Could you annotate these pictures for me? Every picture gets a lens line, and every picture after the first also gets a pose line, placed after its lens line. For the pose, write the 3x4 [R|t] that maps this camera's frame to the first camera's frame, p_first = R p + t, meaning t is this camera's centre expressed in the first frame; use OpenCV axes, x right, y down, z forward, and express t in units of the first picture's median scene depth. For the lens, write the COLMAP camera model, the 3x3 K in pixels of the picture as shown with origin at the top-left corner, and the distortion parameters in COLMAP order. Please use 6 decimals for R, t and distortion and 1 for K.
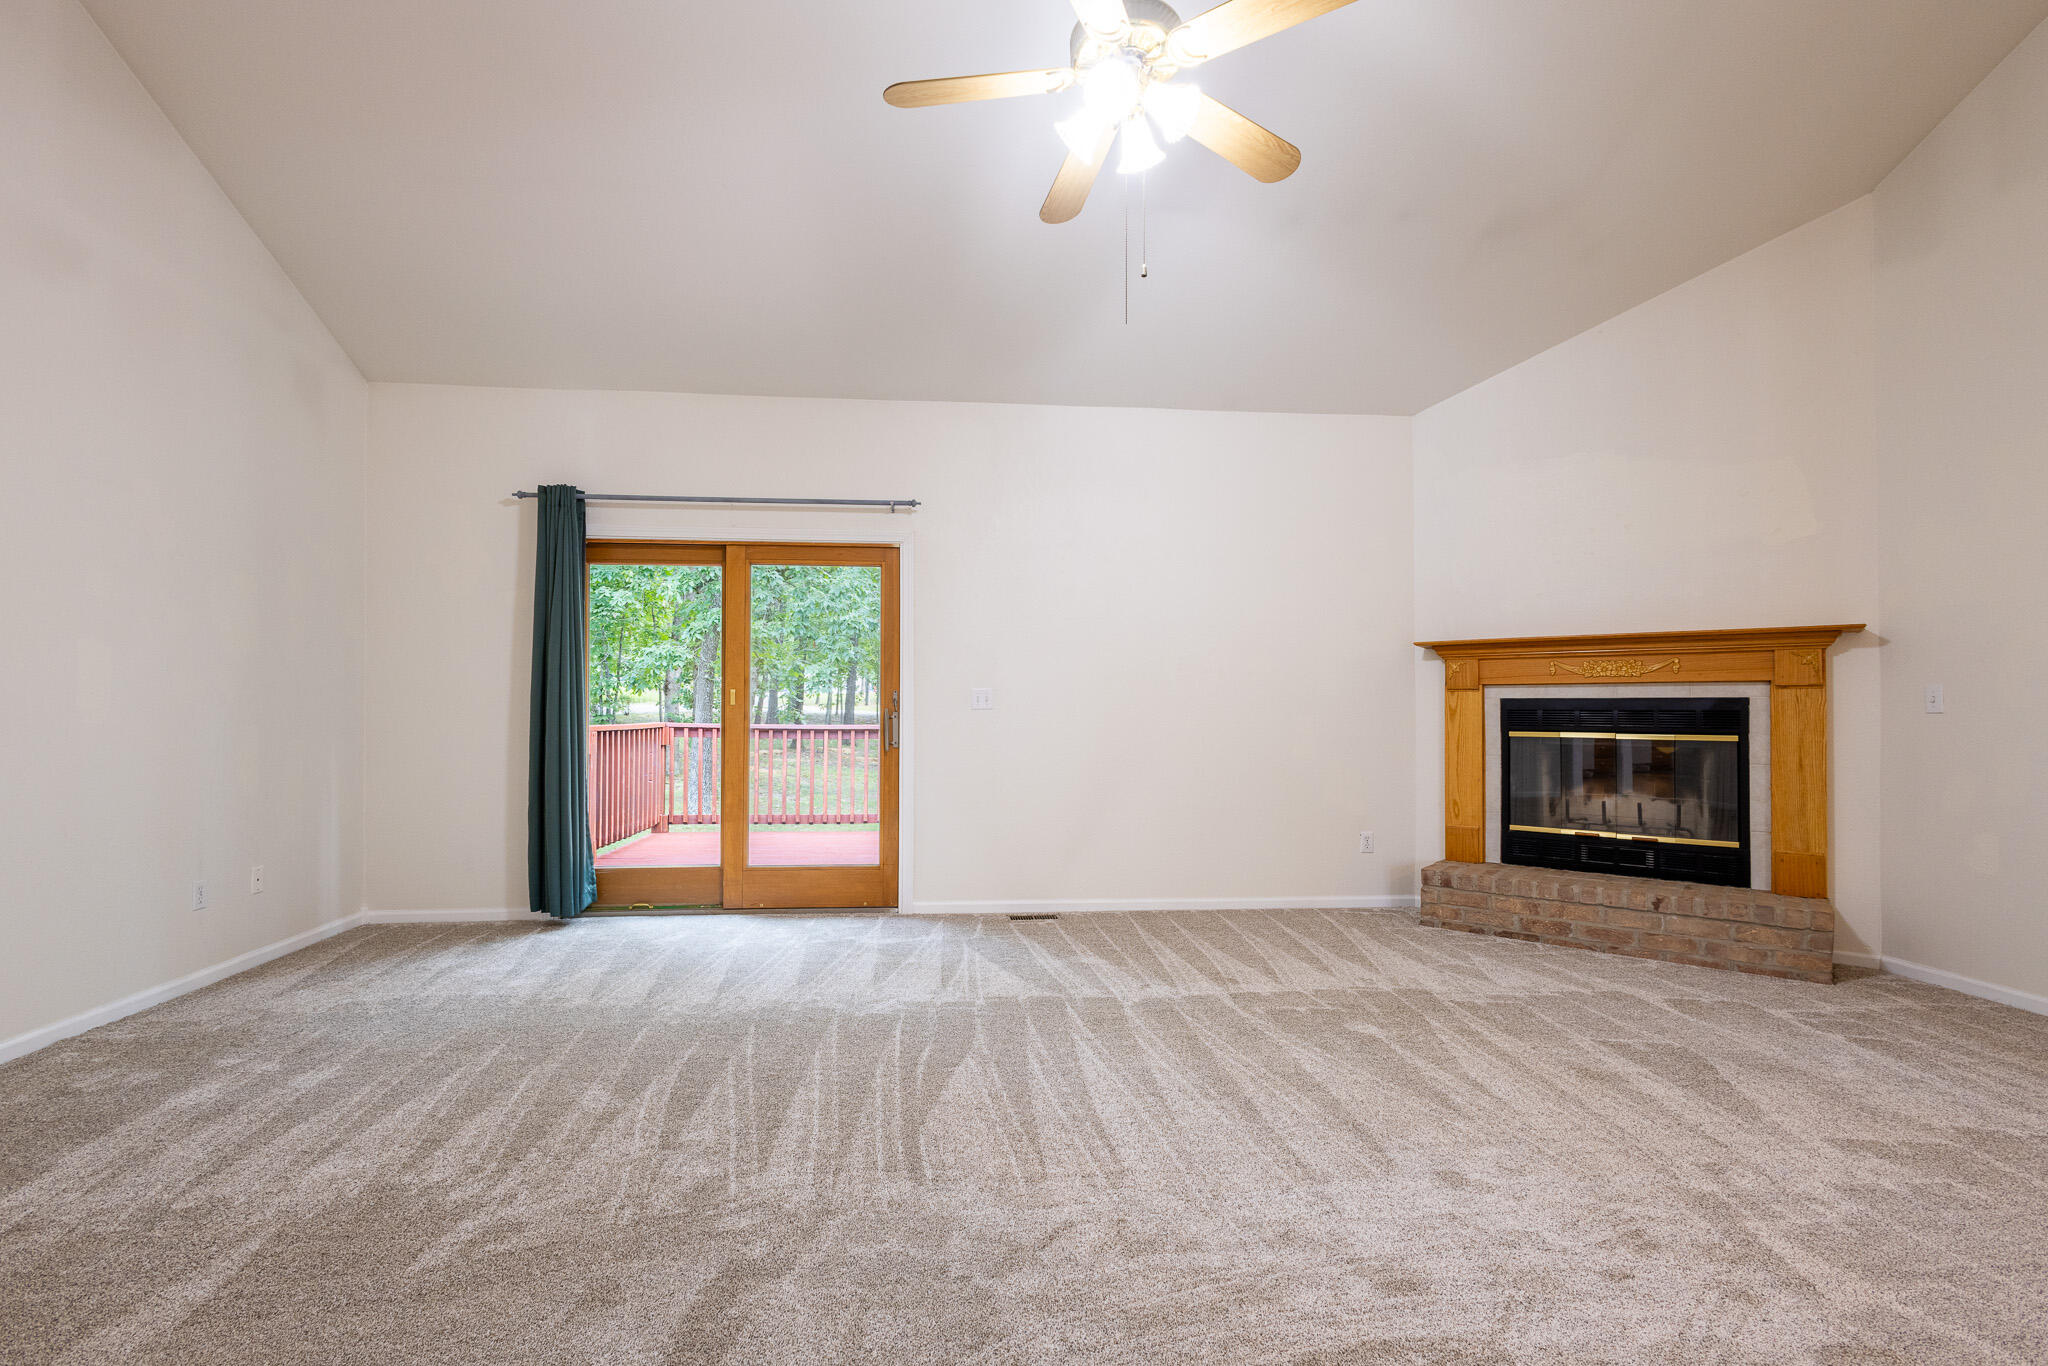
lens RADIAL K [[940.2, 0, 1019.7], [0, 940.2, 702.4], [0, 0, 1]] dist [0.015900, -0.004621]
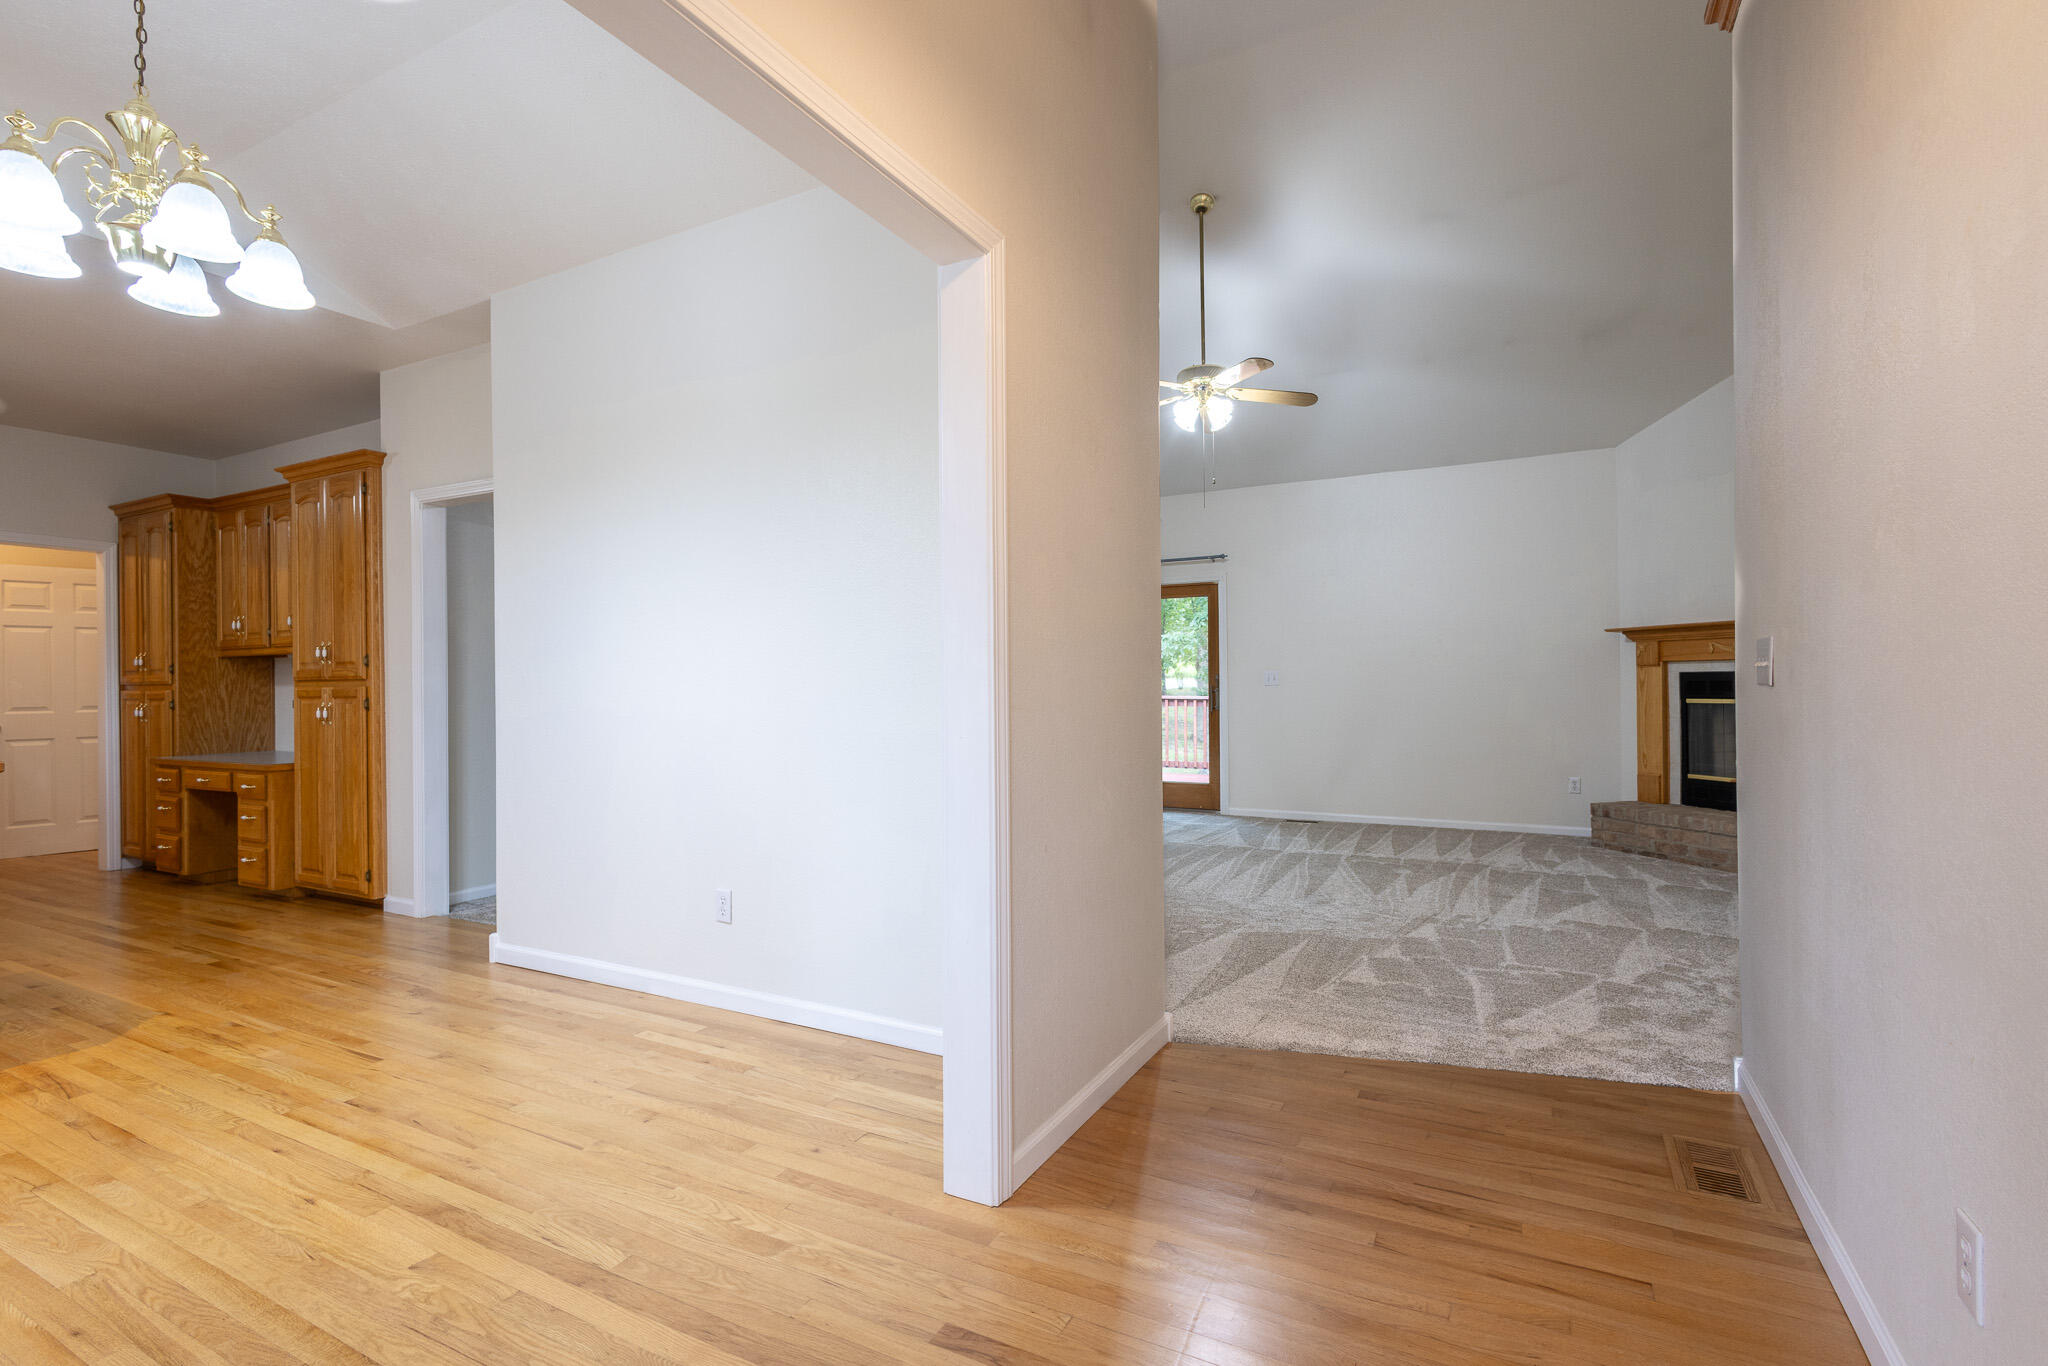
lens RADIAL K [[943.0, 0, 1025.2], [0, 943.0, 686.1], [0, 0, 1]] dist [0.003042, -0.000518]
pose [[0.836453, -0.011410, -0.547920, 0.489755], [0.017993, 0.999816, 0.006649, -0.009994], [0.547744, -0.015420, 0.836504, -0.532272]]
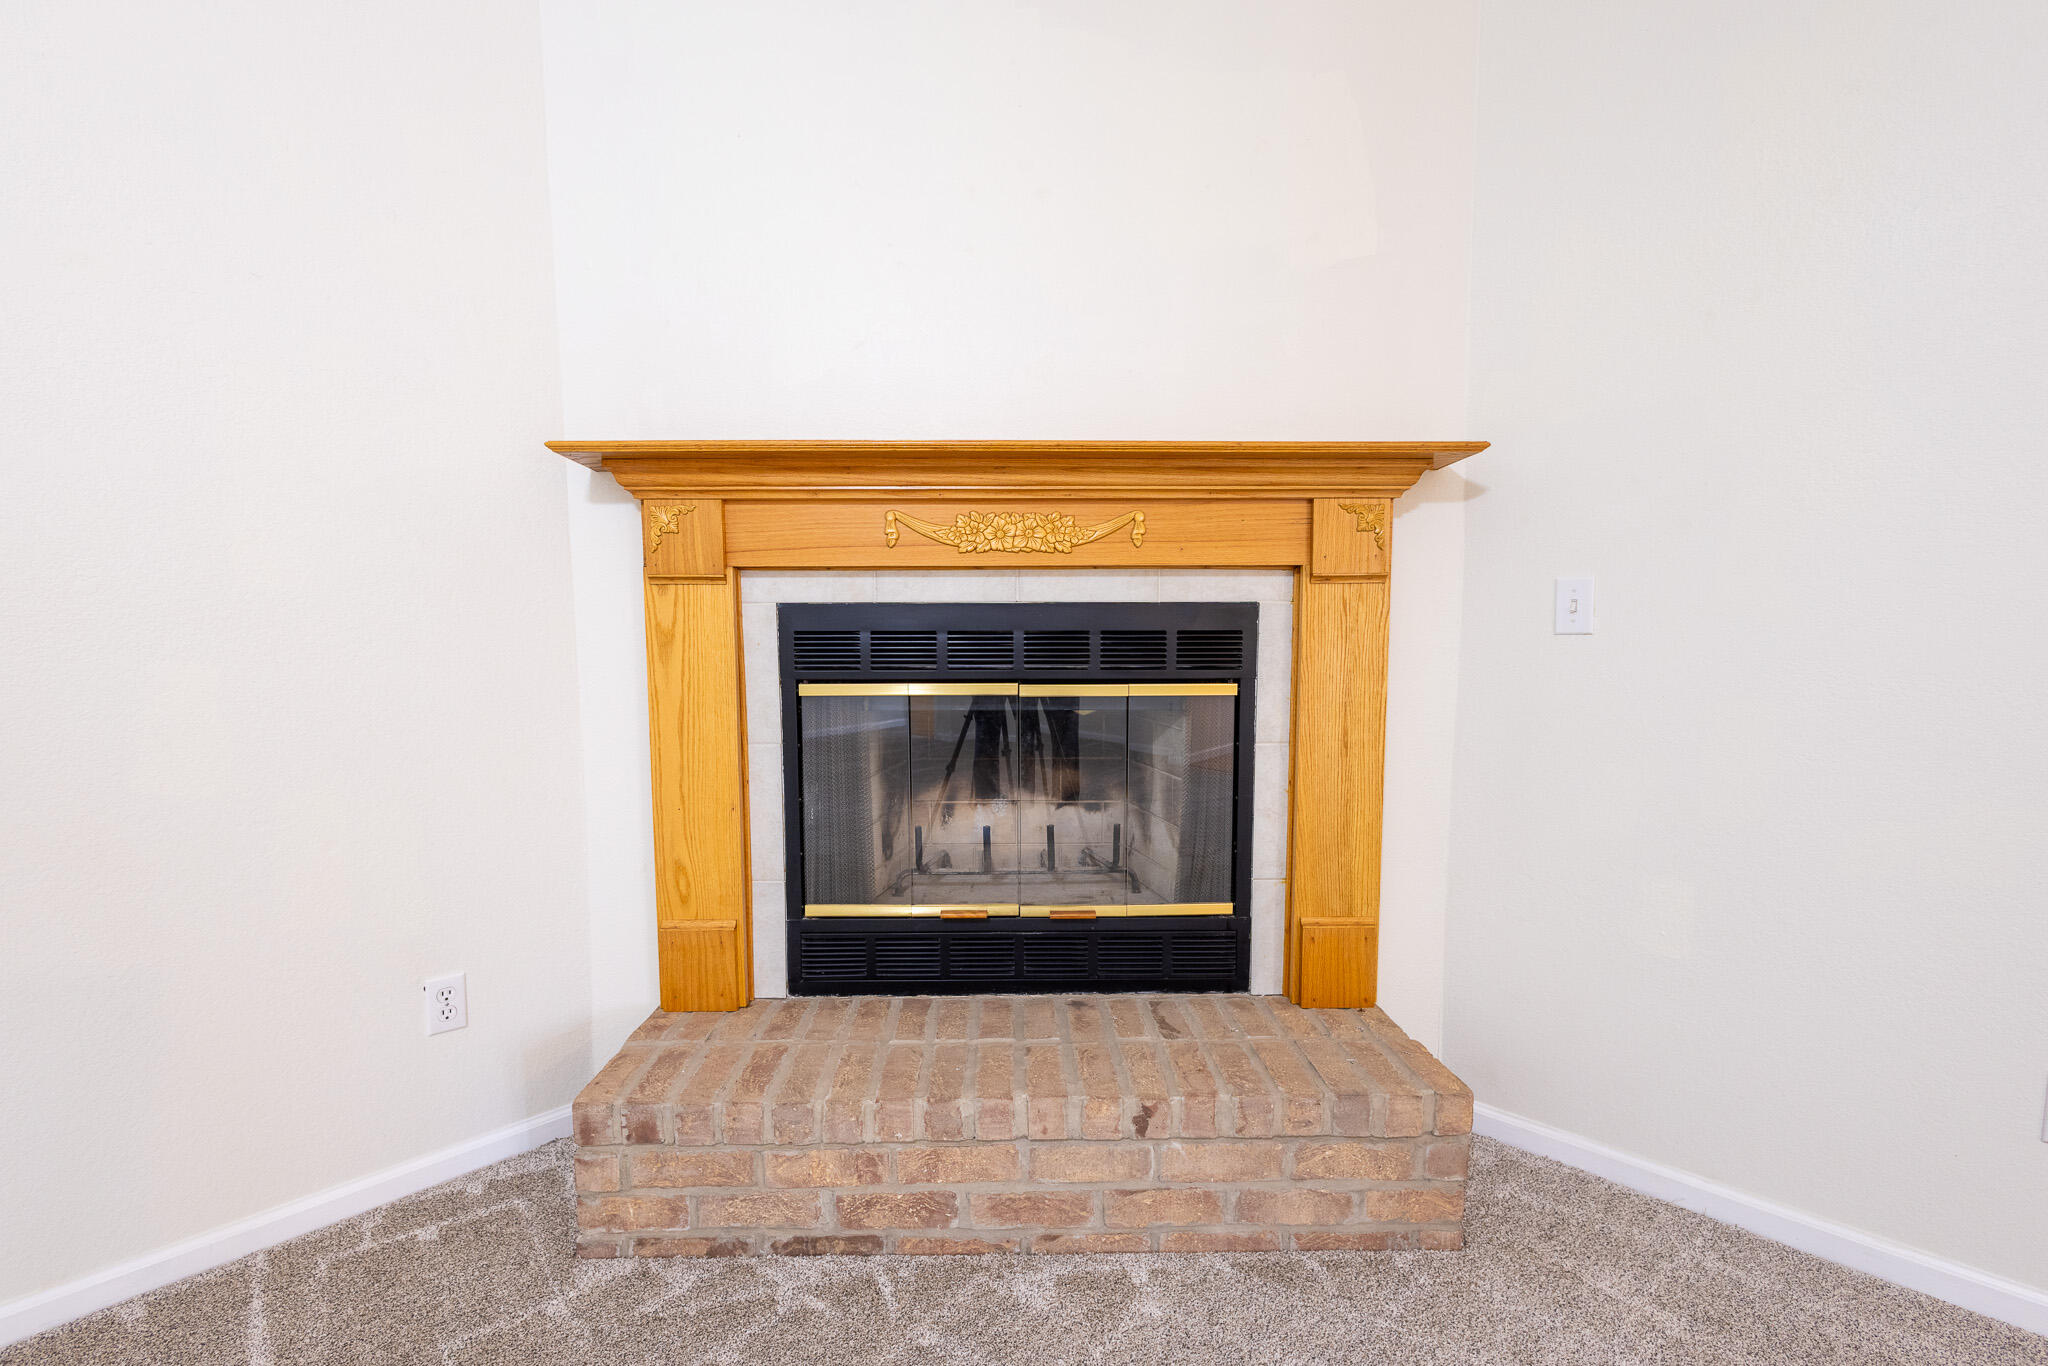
lens RADIAL K [[948.1, 0, 1020.4], [0, 948.1, 711.9], [0, 0, 1]] dist [0.004225, -0.000012]
pose [[0.761112, -0.063831, 0.645472, 0.336757], [-0.000325, 0.995108, 0.098791, 0.002191], [-0.648620, -0.075401, 0.757368, 0.646782]]
